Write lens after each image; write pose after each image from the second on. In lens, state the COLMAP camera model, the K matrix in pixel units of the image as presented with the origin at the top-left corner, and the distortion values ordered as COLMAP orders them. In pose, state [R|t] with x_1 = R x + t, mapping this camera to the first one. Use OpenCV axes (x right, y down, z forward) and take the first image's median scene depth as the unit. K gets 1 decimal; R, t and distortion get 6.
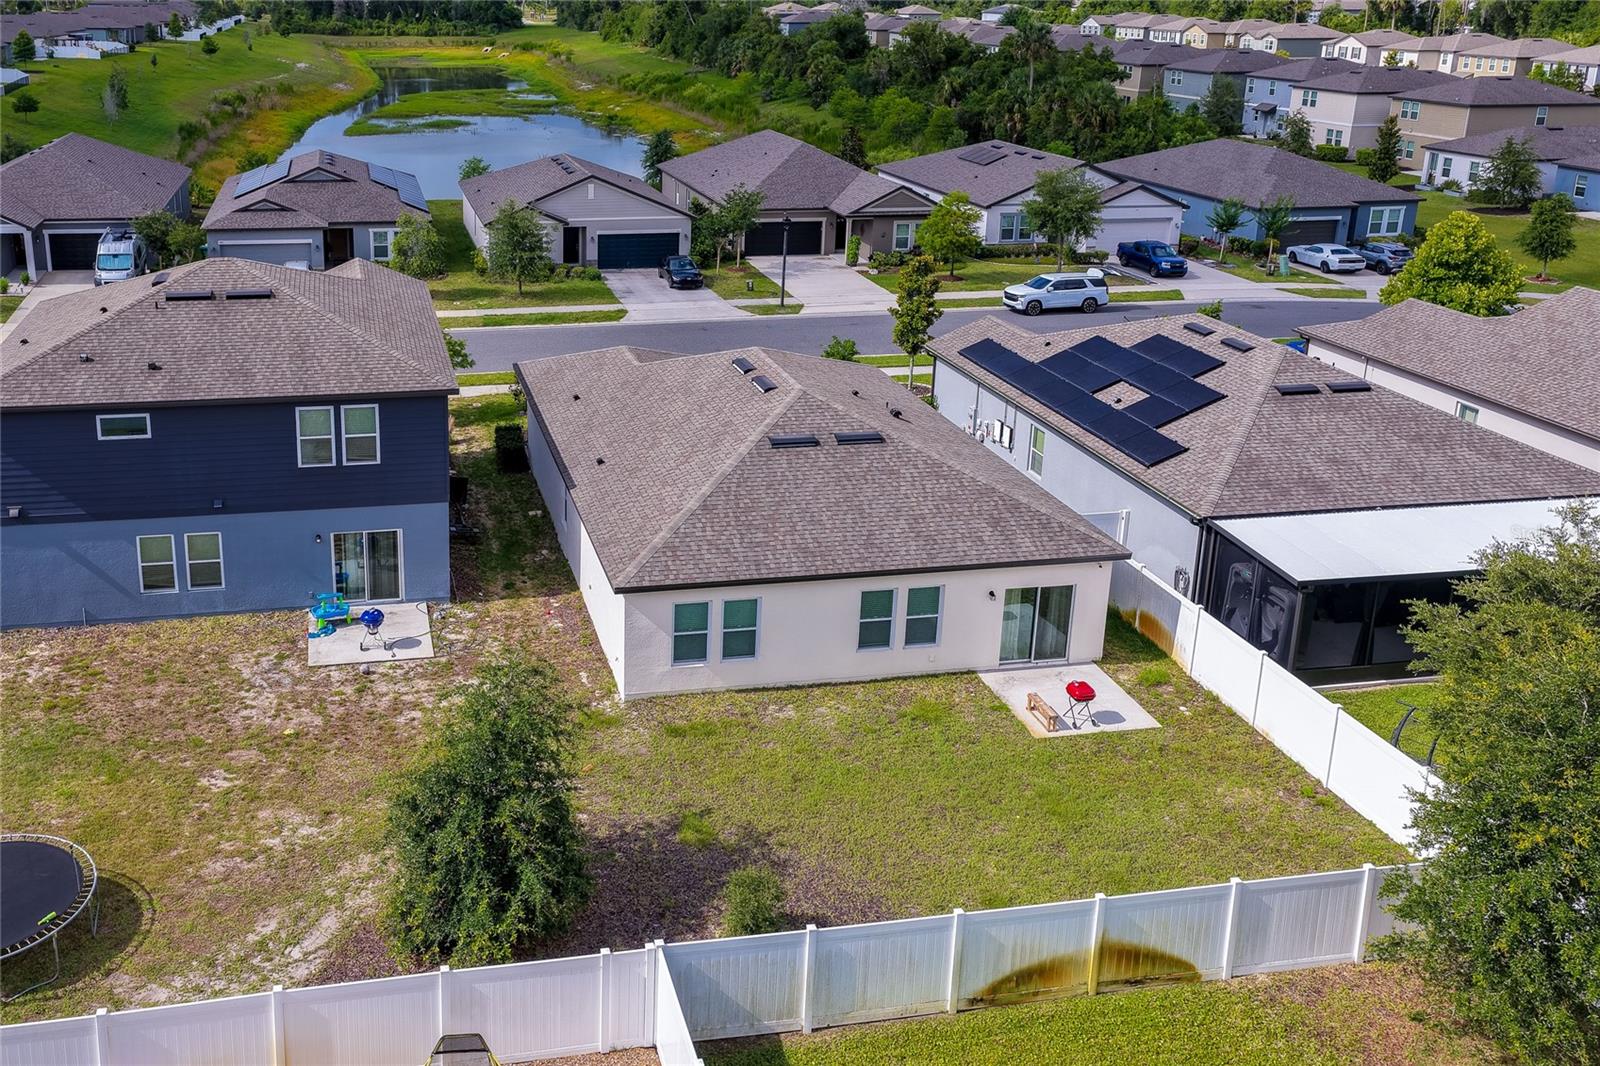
lens RADIAL K [[1366.6, 0, 619.4], [0, 1366.6, 499.8], [0, 0, 1]] dist [0.000300, 0.100810]
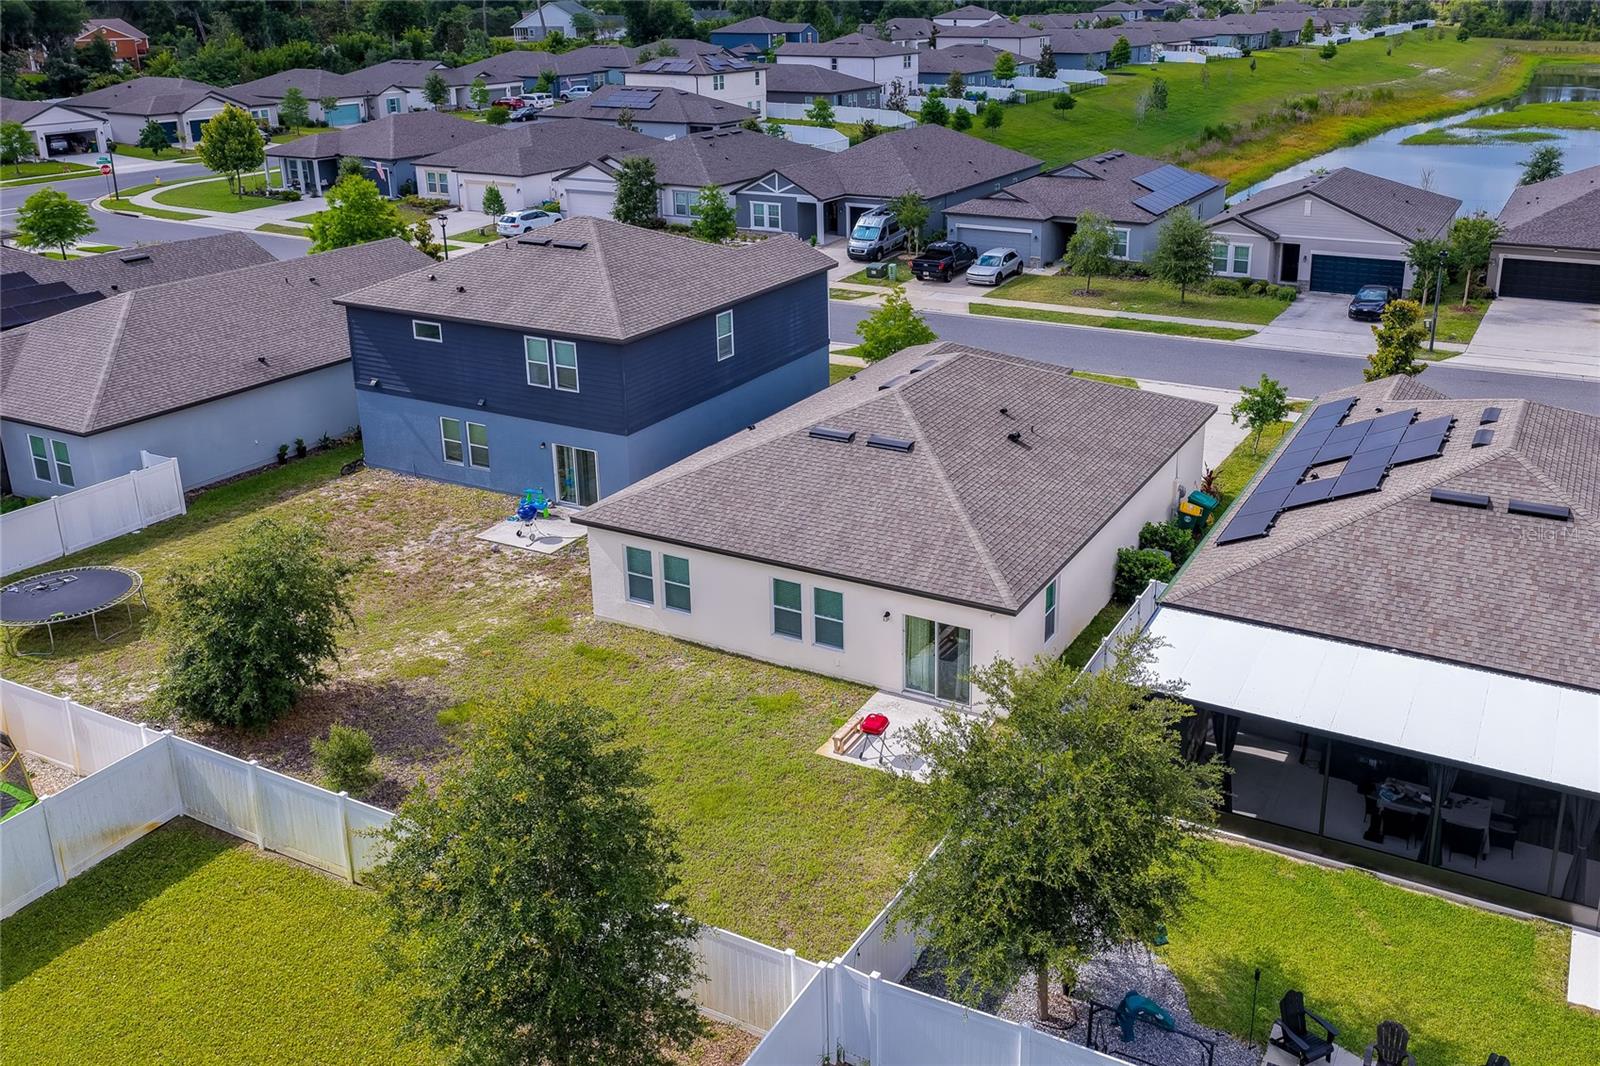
lens RADIAL K [[1343.4, 0, 932.1], [0, 1343.4, 530.1], [0, 0, 1]] dist [0.018567, 0.007579]
pose [[0.796287, 0.217465, -0.564478, 0.790626], [-0.204952, 0.974944, 0.086478, -0.077061], [0.569141, 0.046830, 0.820905, 0.209122]]
